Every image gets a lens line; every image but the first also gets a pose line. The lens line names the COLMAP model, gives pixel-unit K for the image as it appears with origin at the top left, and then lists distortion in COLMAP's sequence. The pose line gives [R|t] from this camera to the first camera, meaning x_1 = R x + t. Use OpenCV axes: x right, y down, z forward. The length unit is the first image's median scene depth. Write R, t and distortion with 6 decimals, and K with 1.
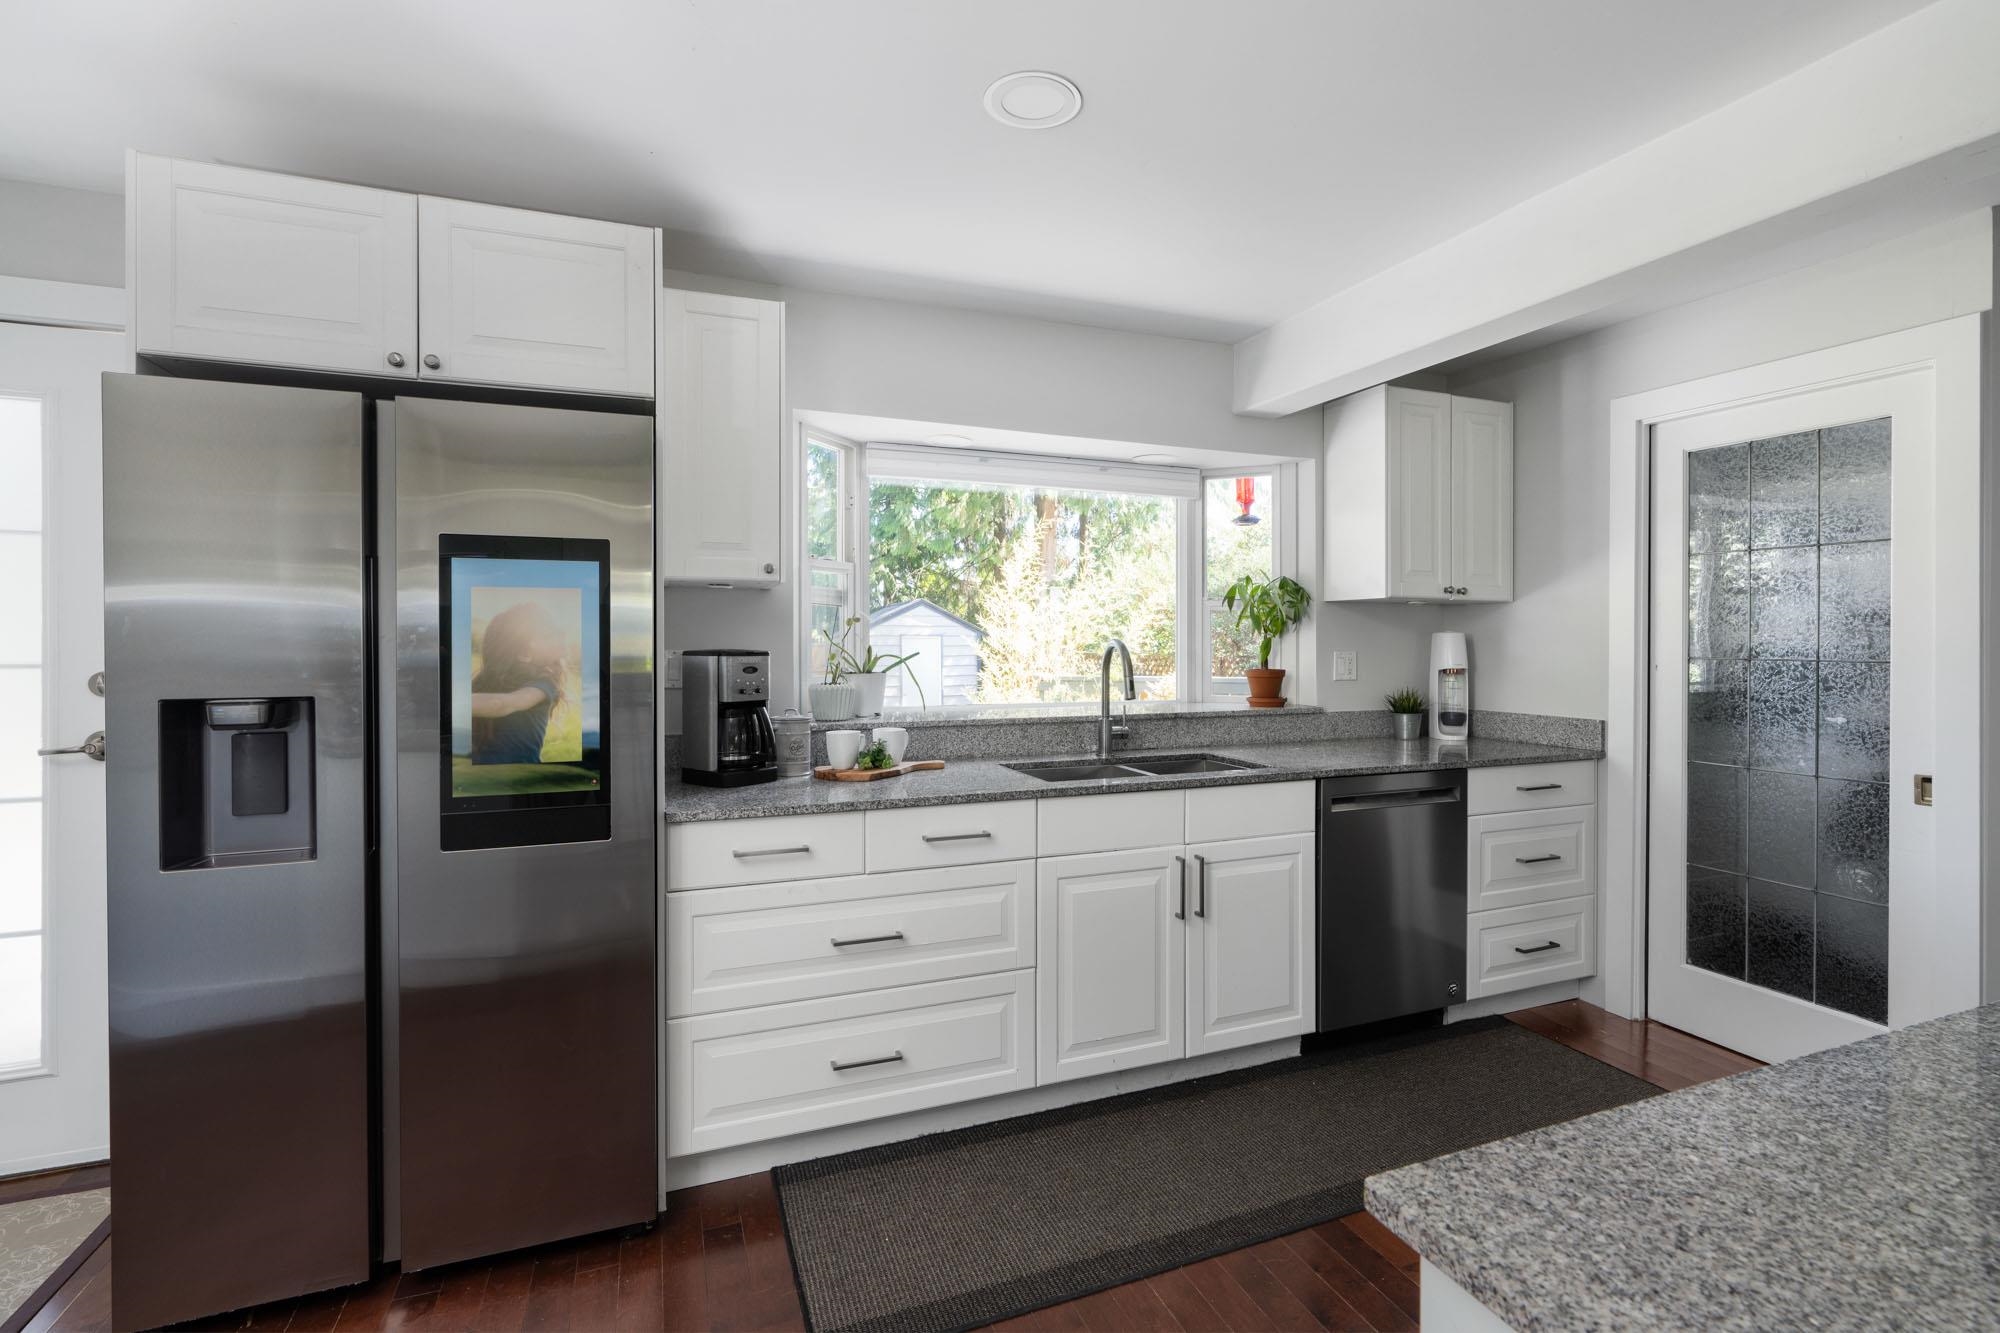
lens RADIAL K [[913.4, 0, 1017.5], [0, 913.4, 637.0], [0, 0, 1]] dist [-0.009223, 0.000952]
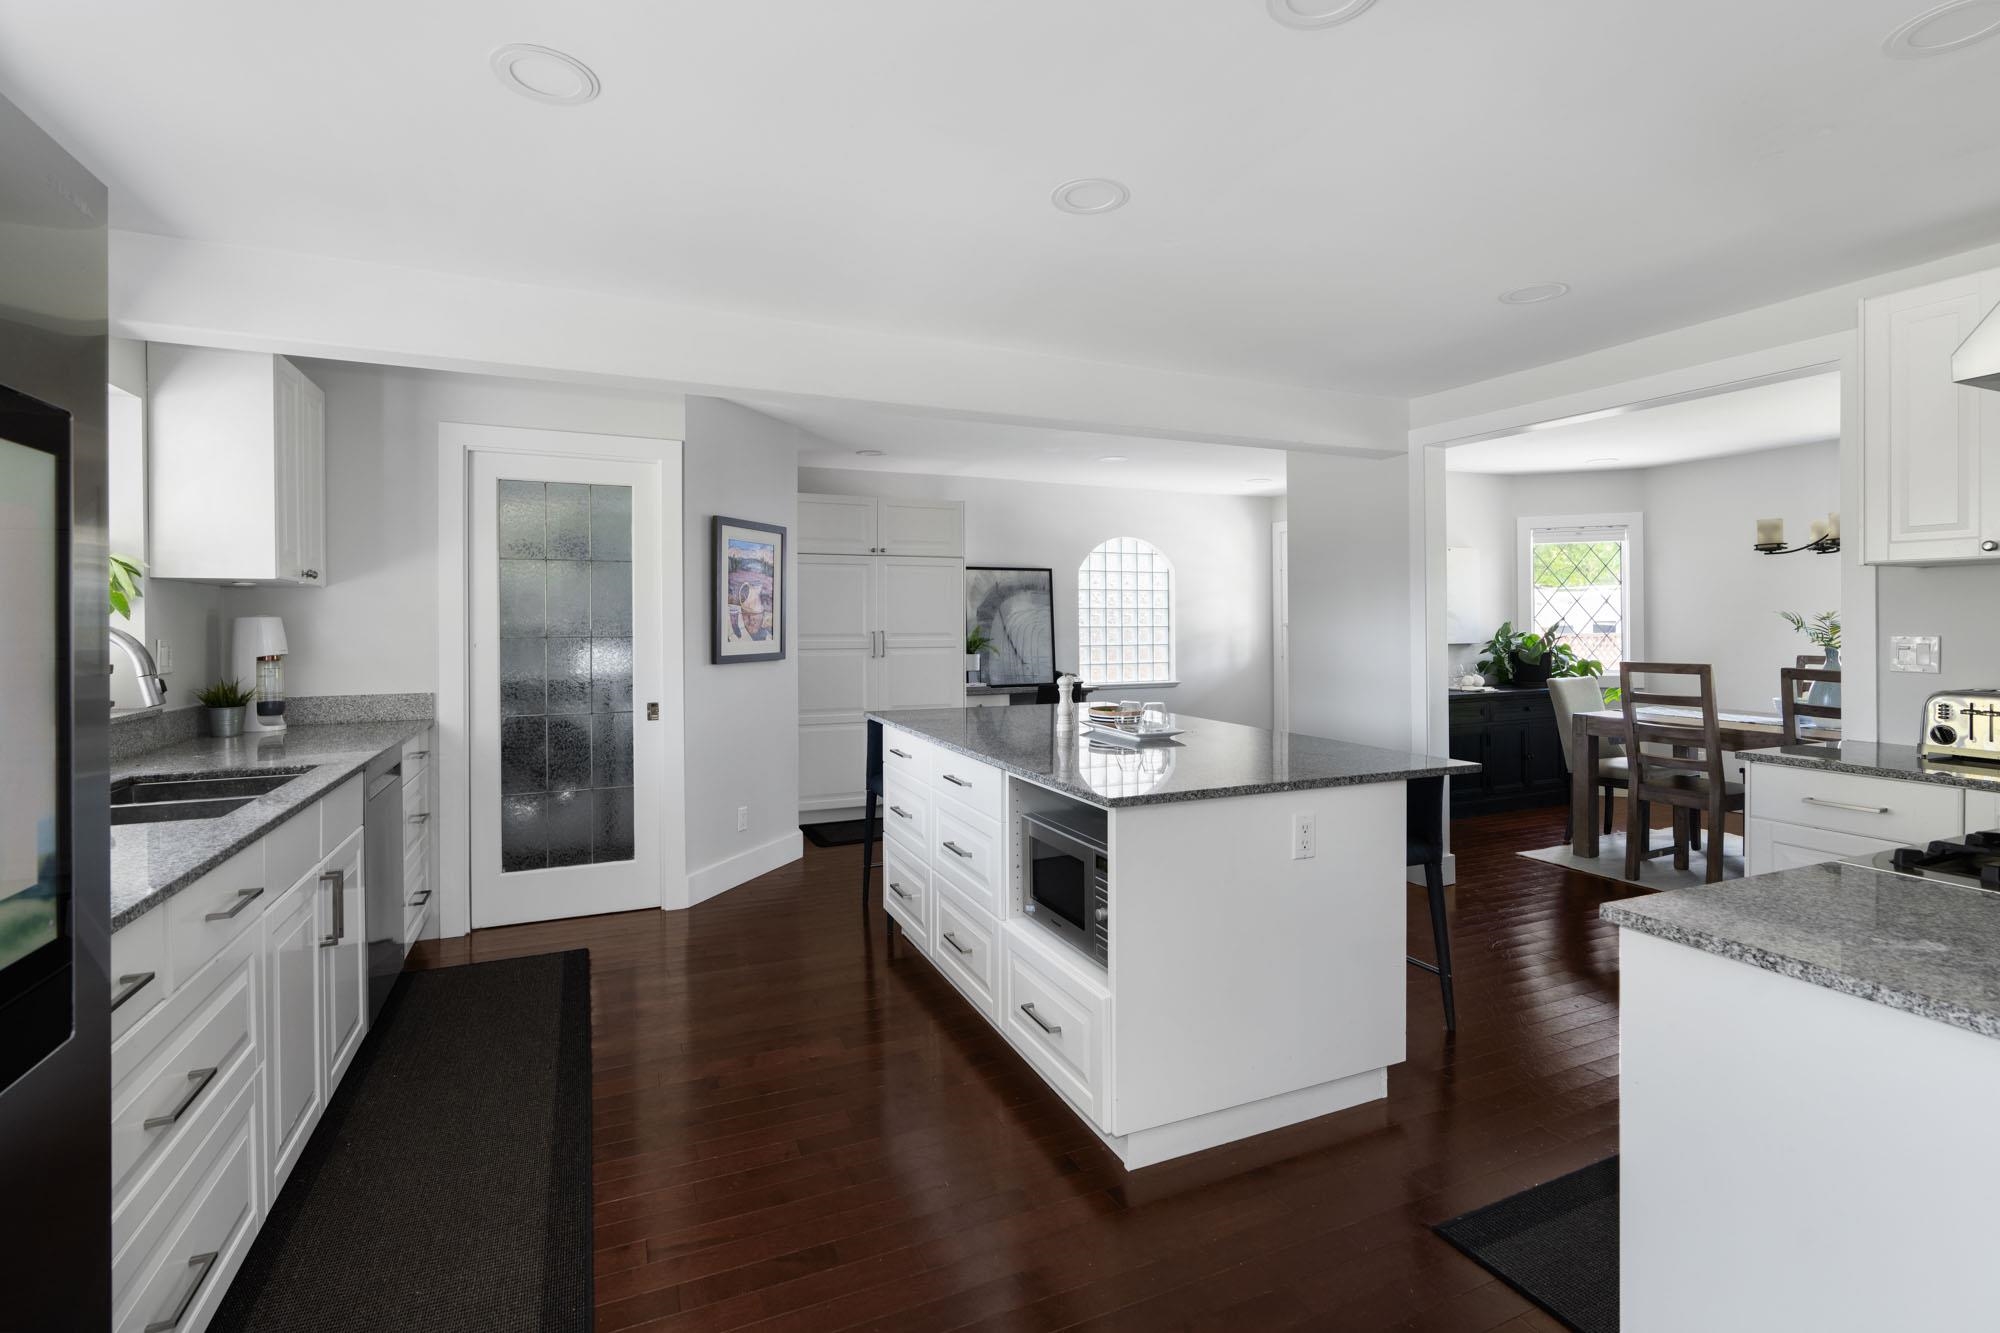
lens RADIAL K [[913.4, 0, 1011.5], [0, 913.4, 626.8], [0, 0, 1]] dist [-0.009223, 0.000952]
pose [[-0.046136, -0.004820, 0.998924, -0.569612], [0.003148, 0.999983, 0.004971, 0.003188], [-0.998930, 0.003374, -0.046120, 0.316195]]
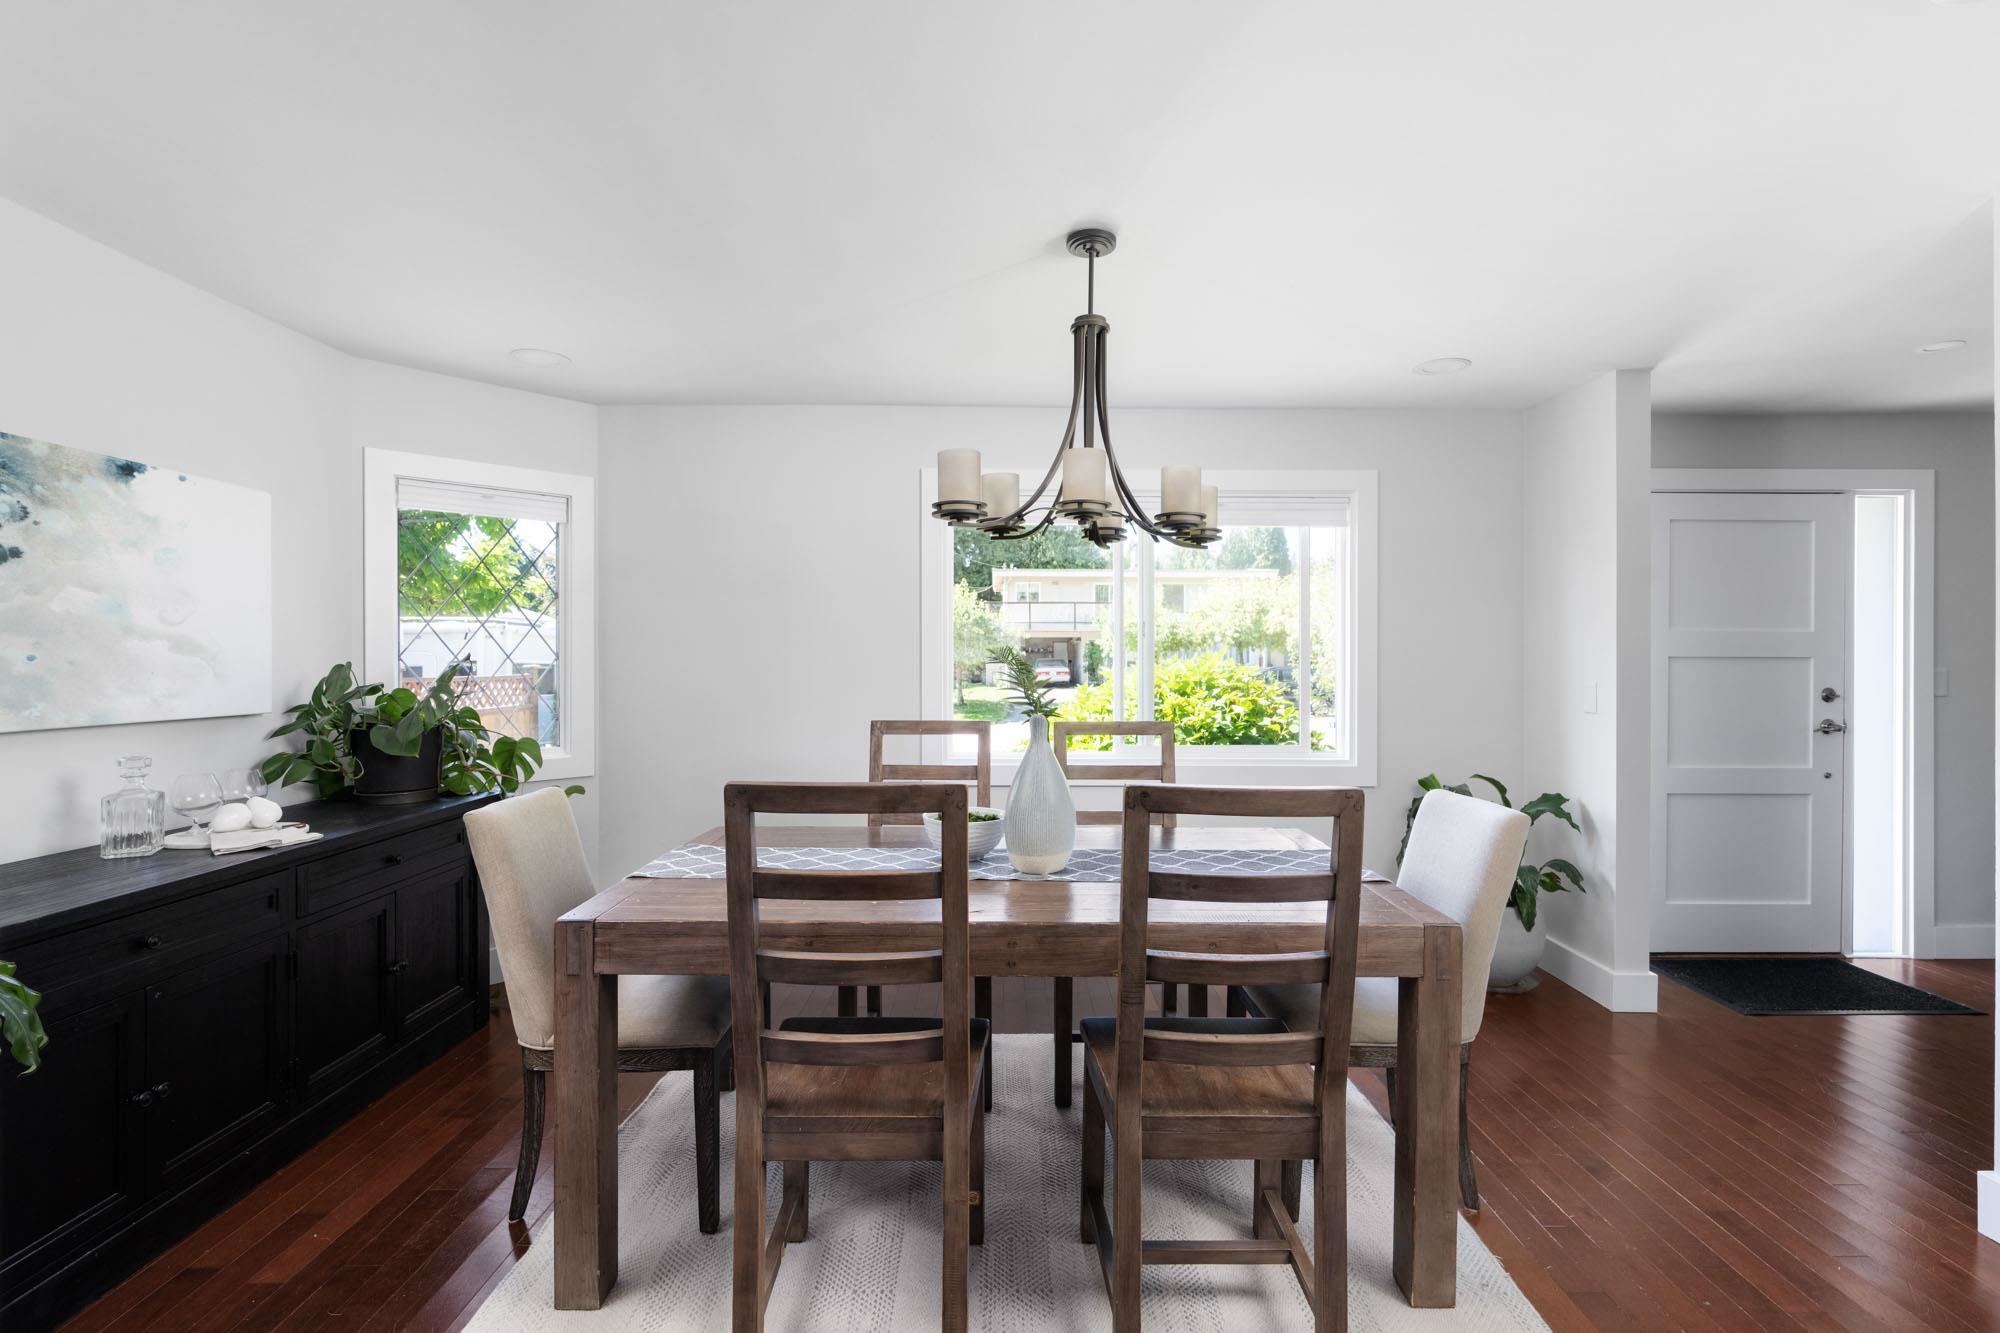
lens RADIAL K [[913.4, 0, 1012.5], [0, 913.4, 665.3], [0, 0, 1]] dist [-0.009223, 0.000952]
pose [[-0.926573, -0.001773, 0.376111, 0.481312], [-0.001044, 0.999997, 0.002142, 0.006209], [-0.376114, 0.001592, -0.926572, -0.312972]]
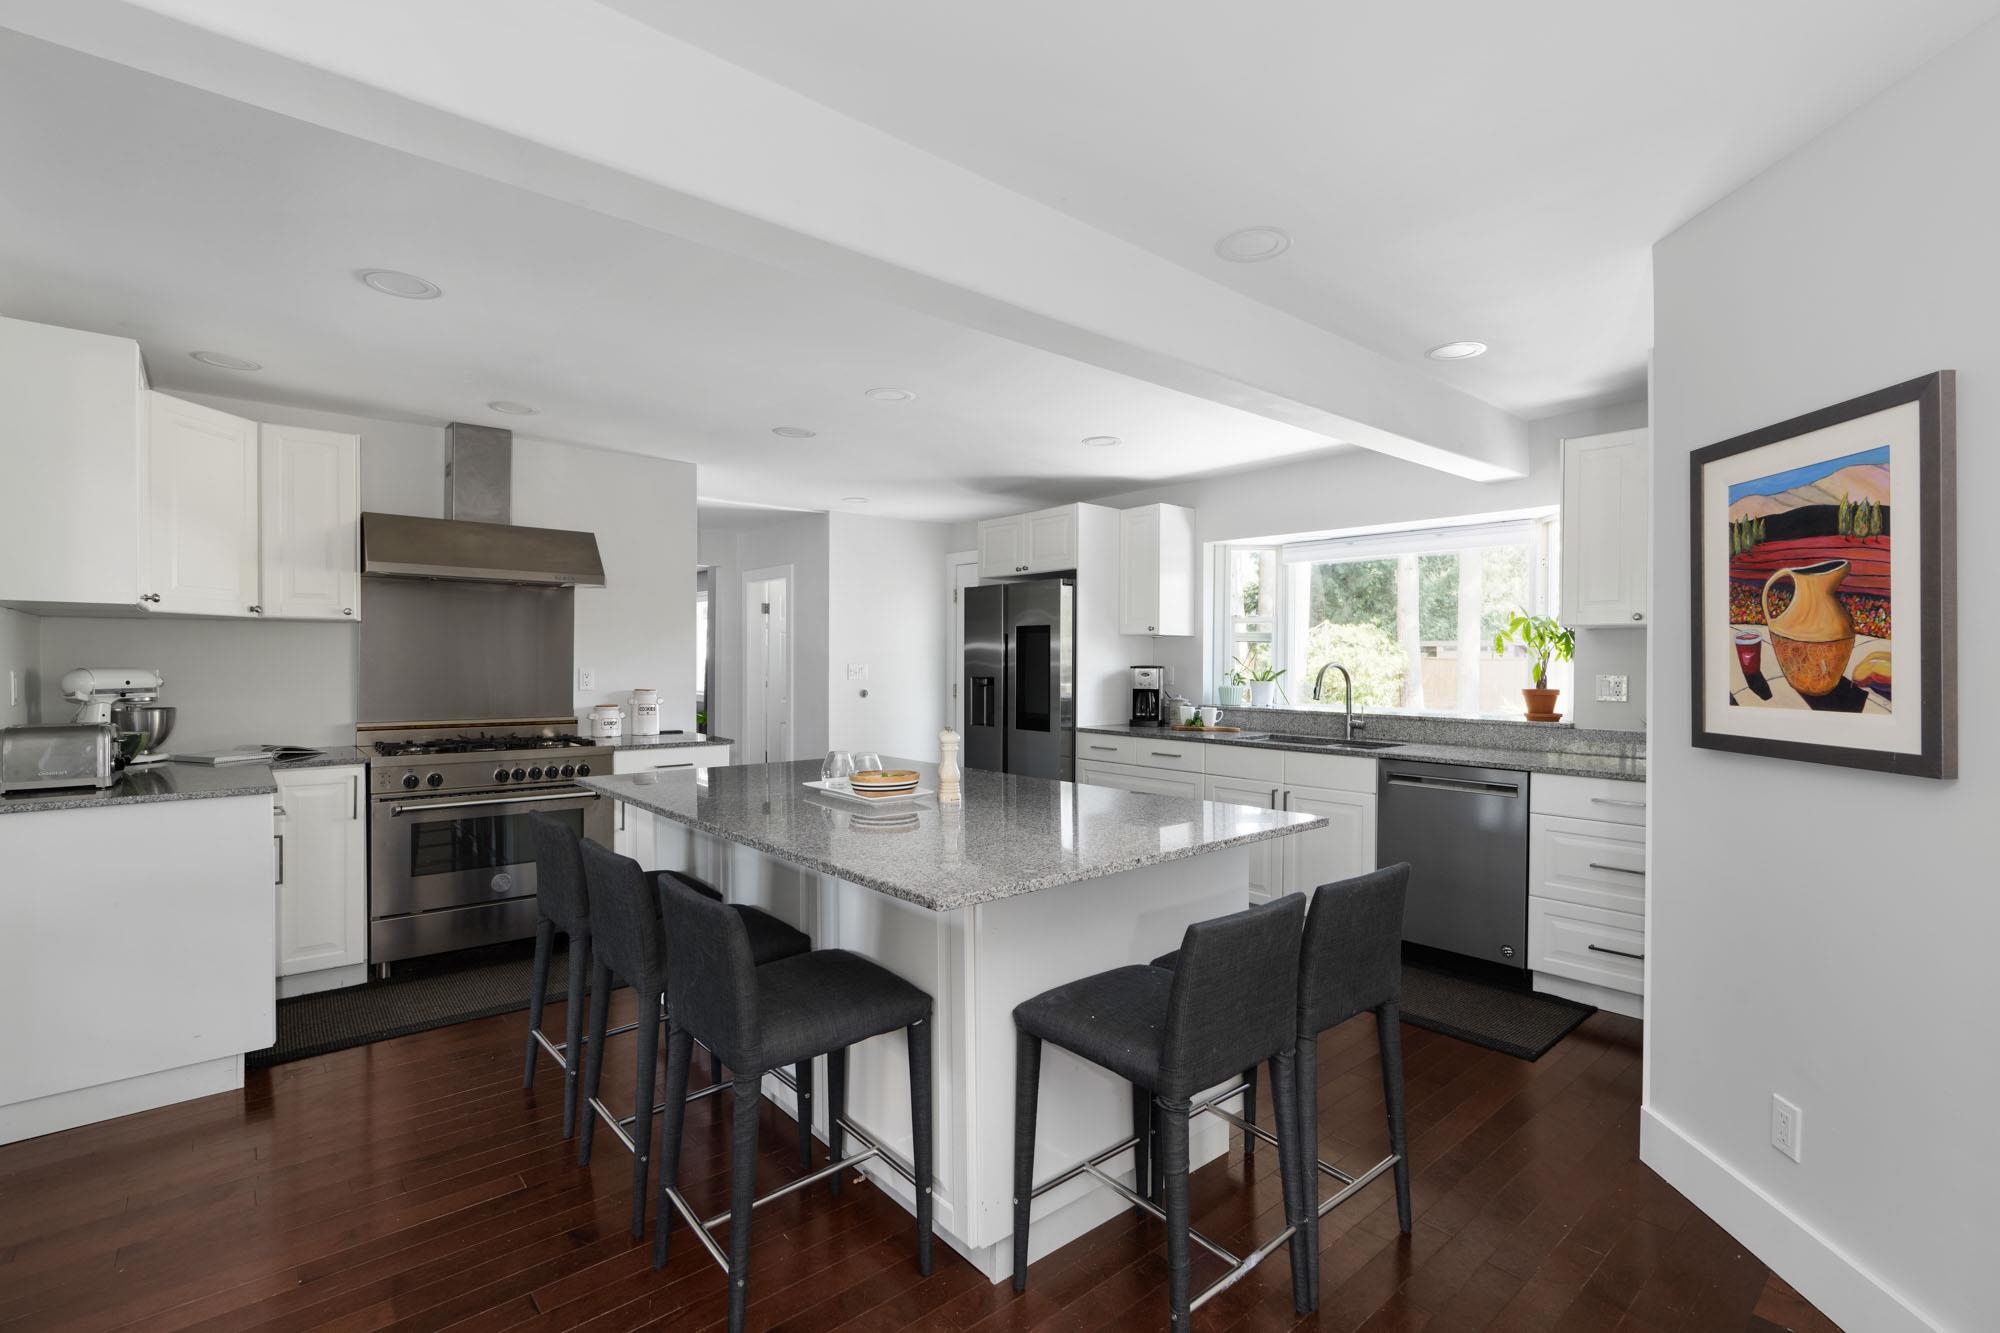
lens RADIAL K [[913.4, 0, 1002.1], [0, 913.4, 653.6], [0, 0, 1]] dist [-0.009223, 0.000952]
pose [[0.314368, -0.005664, -0.949284, 1.318004], [-0.002379, 0.999974, -0.006755, 0.000307], [0.949298, 0.004382, 0.314346, -0.012337]]
